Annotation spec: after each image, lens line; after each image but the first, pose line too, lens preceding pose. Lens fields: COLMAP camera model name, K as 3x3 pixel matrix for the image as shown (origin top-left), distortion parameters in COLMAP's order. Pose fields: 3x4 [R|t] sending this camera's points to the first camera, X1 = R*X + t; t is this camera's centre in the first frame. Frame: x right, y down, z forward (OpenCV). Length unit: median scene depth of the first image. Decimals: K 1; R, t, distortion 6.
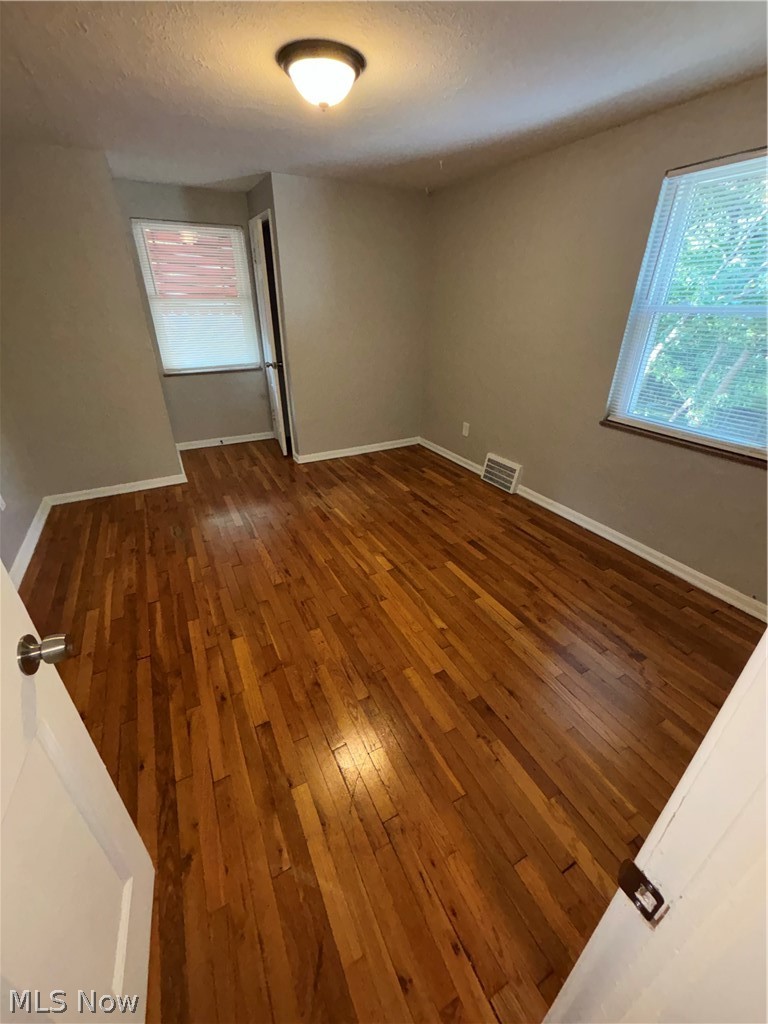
lens RADIAL K [[414.8, 0, 387.1], [0, 414.8, 511.4], [0, 0, 1]] dist [0.012733, -0.000995]
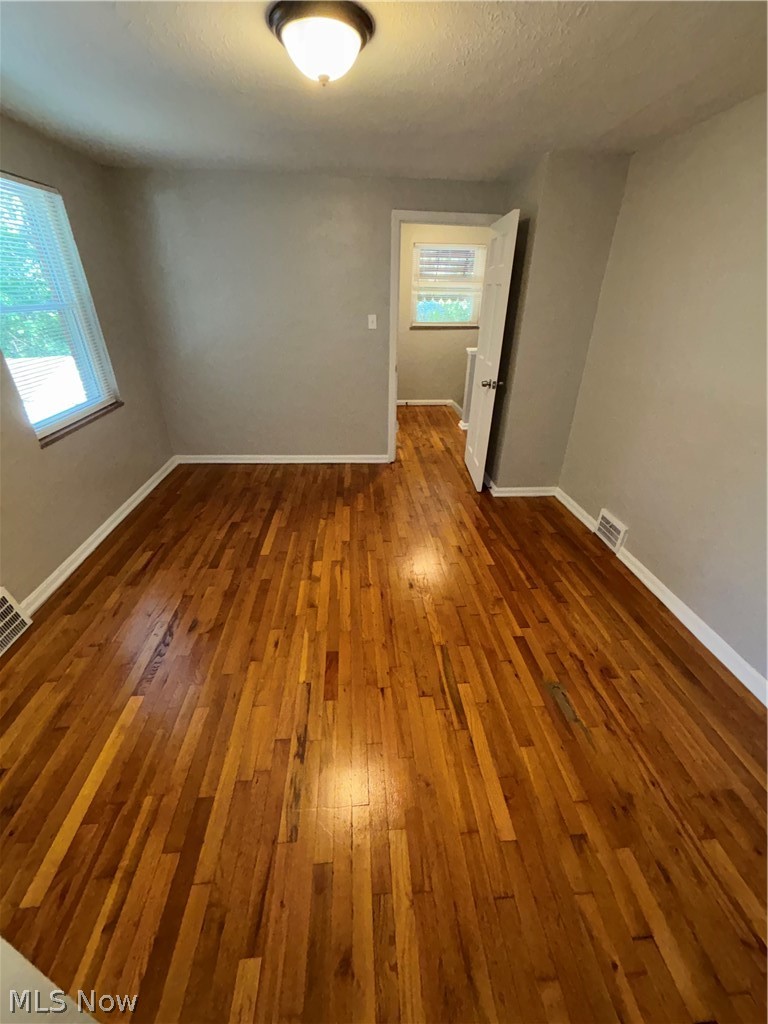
lens RADIAL K [[414.8, 0, 387.2], [0, 414.8, 512.7], [0, 0, 1]] dist [0.012733, -0.000995]
pose [[-0.916244, -0.201032, 0.346529, -0.464071], [0.171800, 0.584242, 0.793187, -0.691780], [-0.361913, 0.786287, -0.500771, 1.294166]]
